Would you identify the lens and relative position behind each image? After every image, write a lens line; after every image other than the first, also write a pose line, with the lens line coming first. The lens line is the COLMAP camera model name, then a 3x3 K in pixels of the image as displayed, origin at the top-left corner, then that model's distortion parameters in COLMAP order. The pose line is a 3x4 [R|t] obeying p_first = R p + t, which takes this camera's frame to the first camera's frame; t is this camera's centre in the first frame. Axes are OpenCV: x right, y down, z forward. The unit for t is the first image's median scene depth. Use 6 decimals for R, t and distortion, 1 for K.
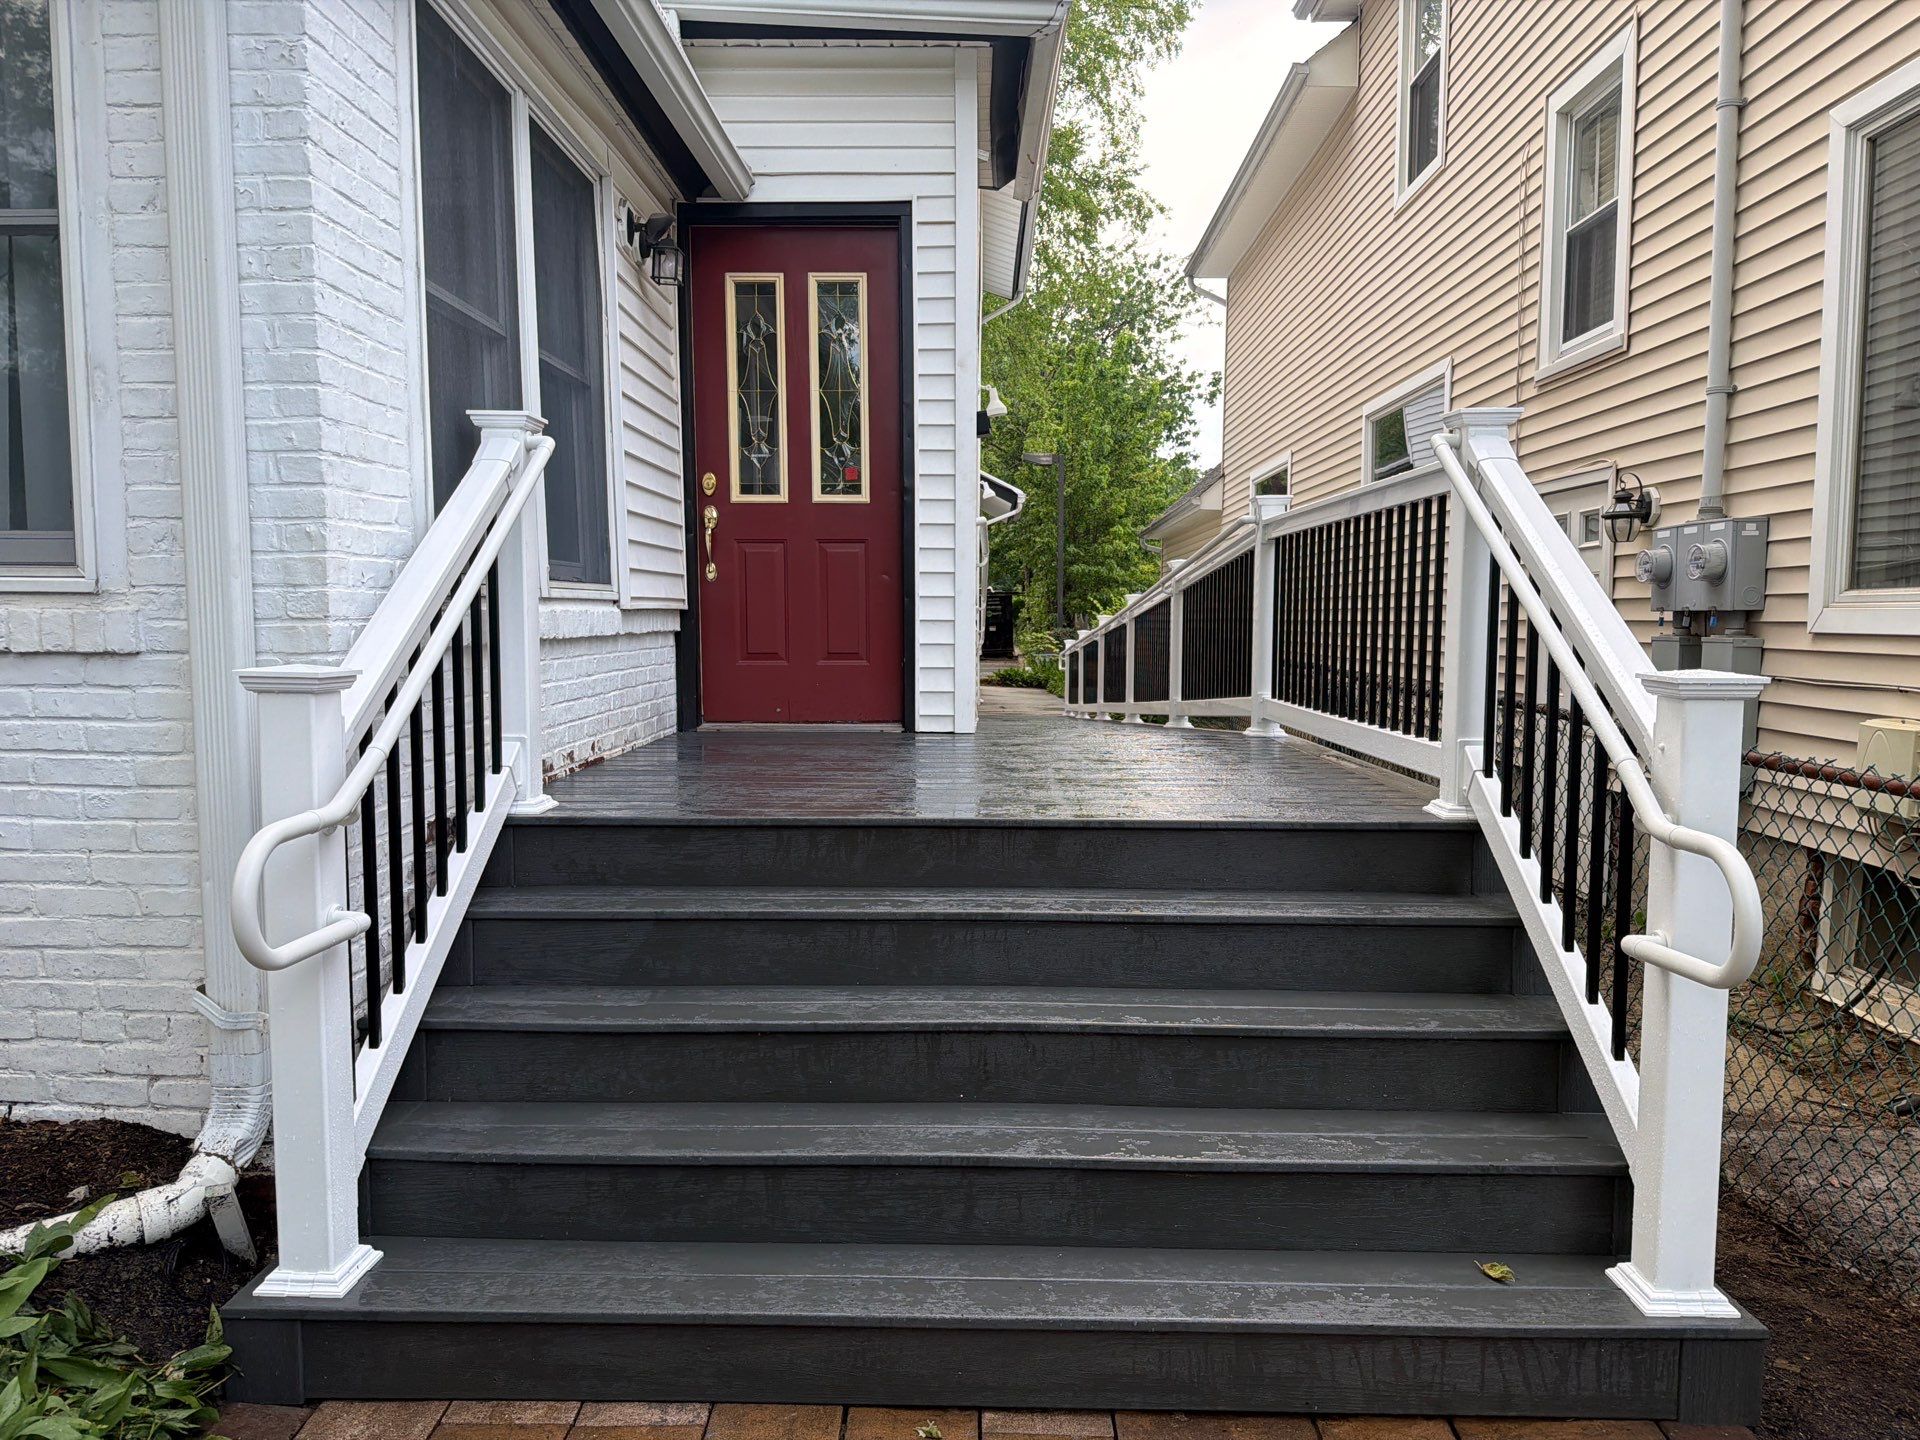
lens RADIAL K [[1343.8, 0, 962.6], [0, 1343.8, 730.2], [0, 0, 1]] dist [0.058171, -0.066116]
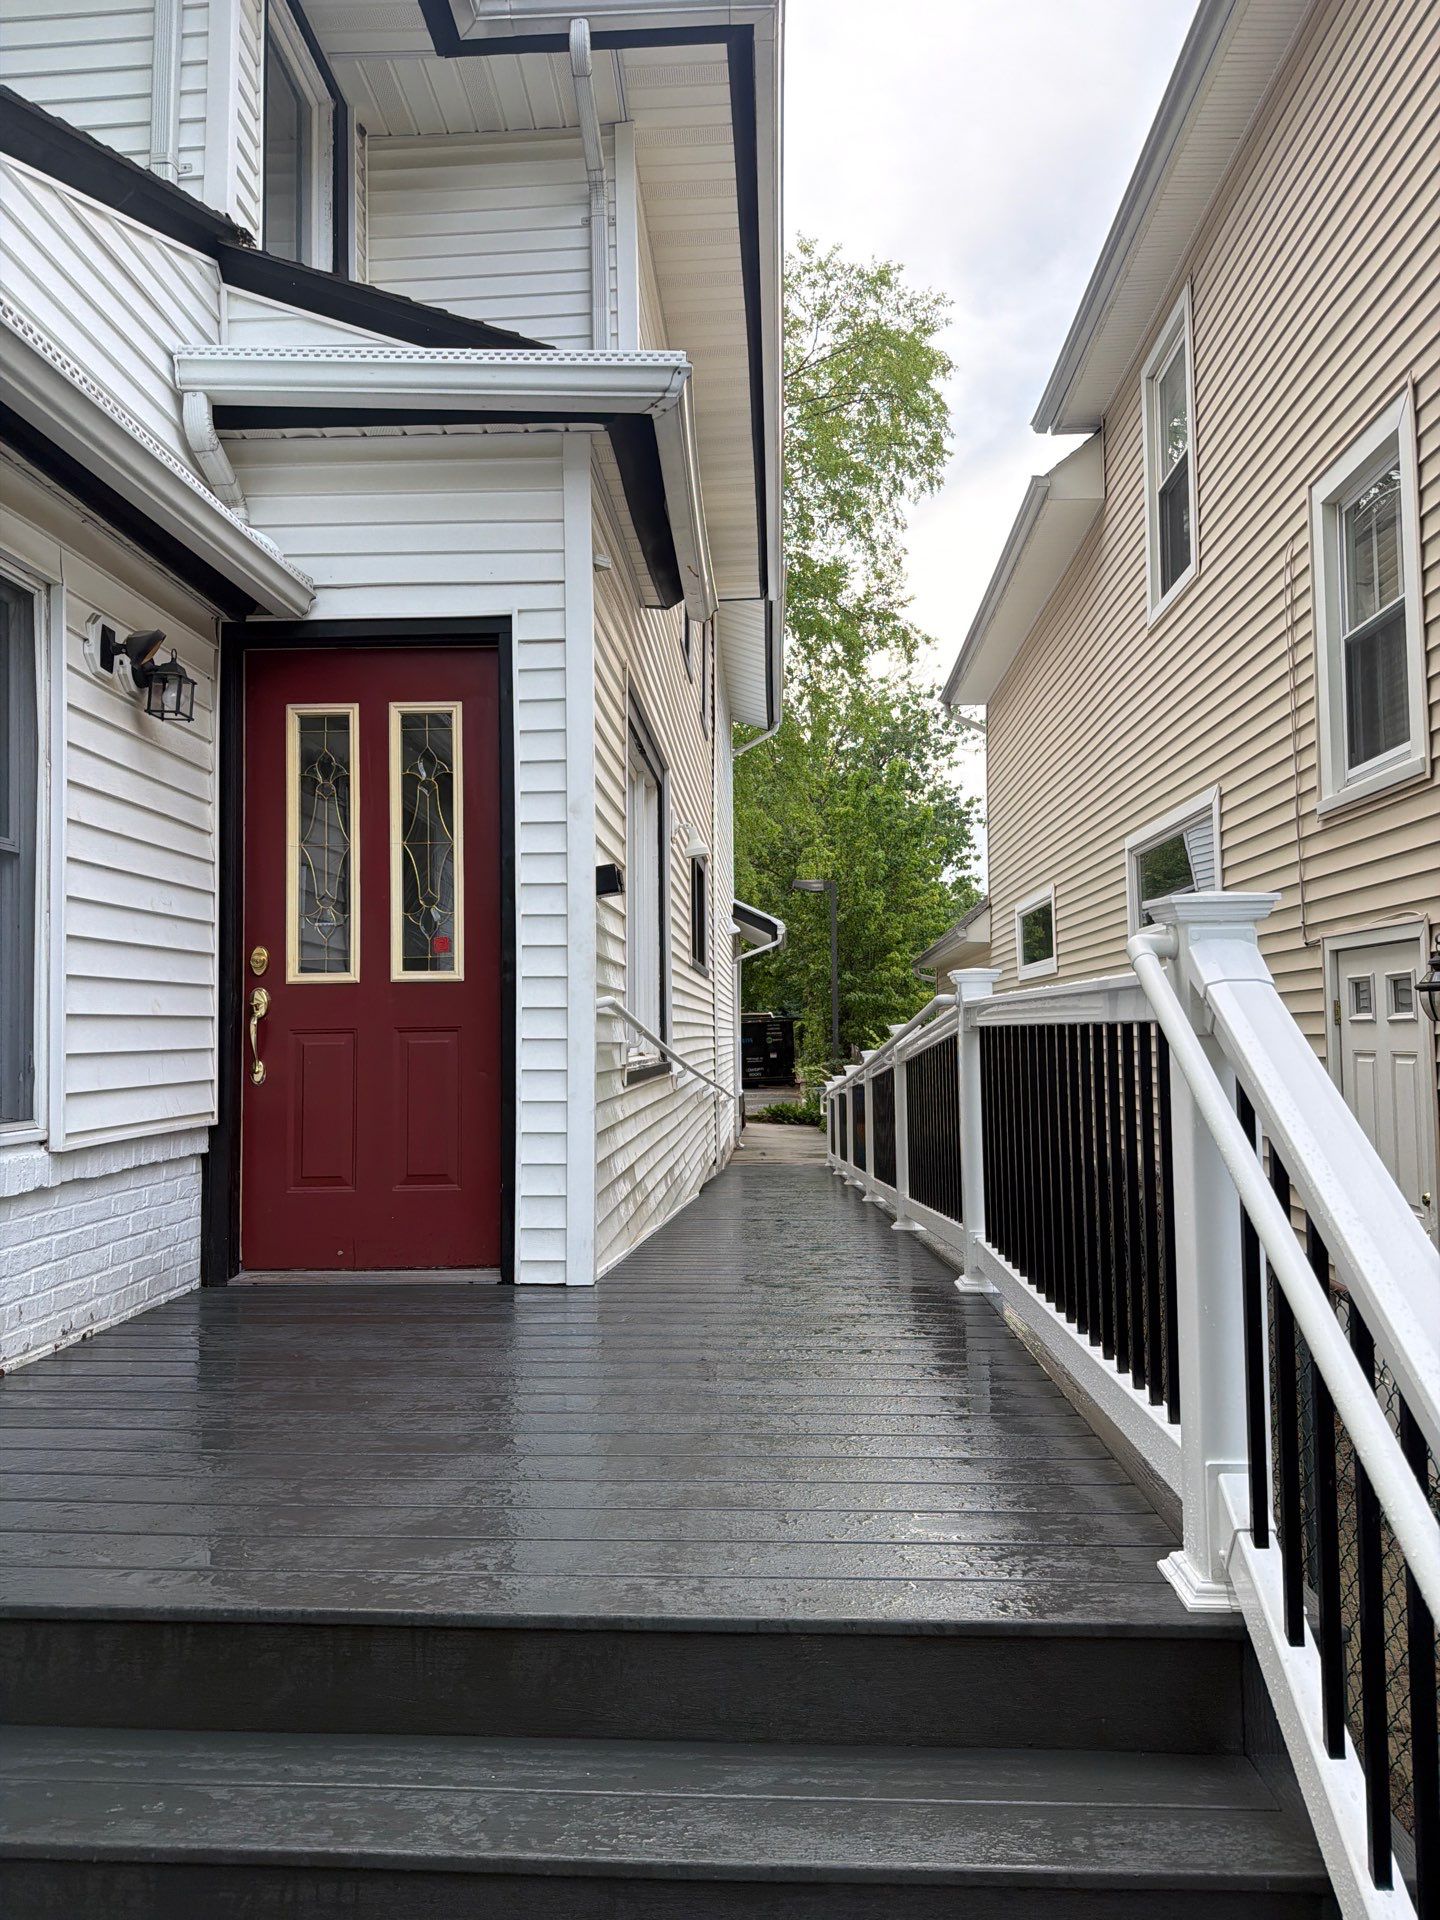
lens RADIAL K [[1343.8, 0, 712.7], [0, 1343.8, 972.4], [0, 0, 1]] dist [0.058171, -0.066116]
pose [[0.999247, -0.012237, -0.036814, 0.105716], [0.007355, 0.991492, -0.129958, -0.072667], [0.038091, 0.129589, 0.990836, 0.230470]]
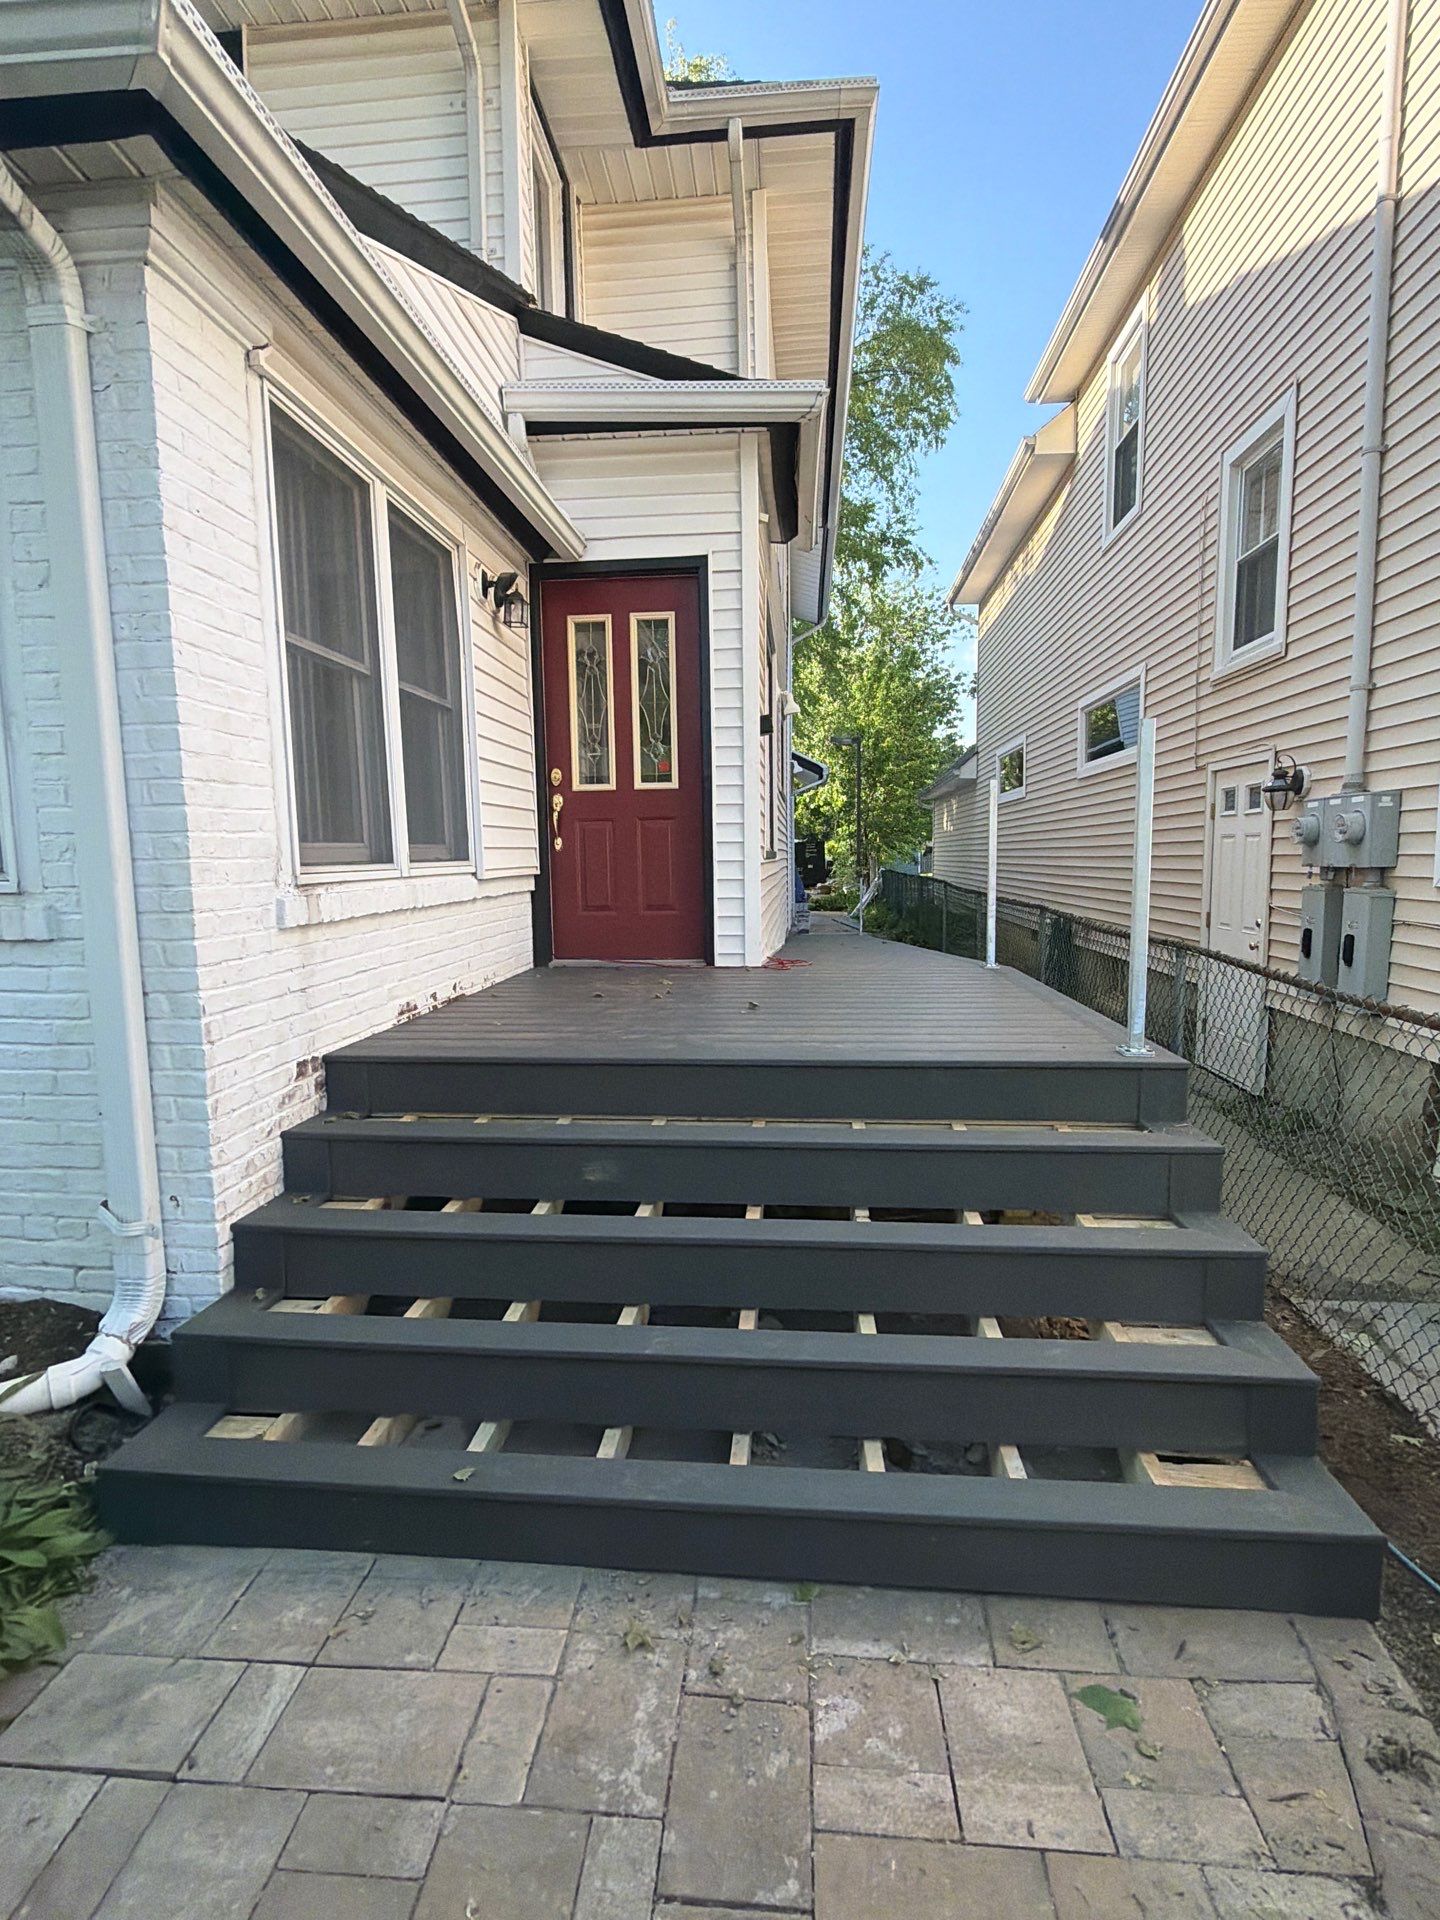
lens RADIAL K [[954.2, 0, 714.0], [0, 954.2, 976.5], [0, 0, 1]] dist [-0.017100, 0.007746]
pose [[0.996244, -0.003696, -0.086514, 0.043996], [0.007335, 0.999100, 0.041784, -0.027228], [0.086281, -0.042261, 0.995374, 0.082058]]
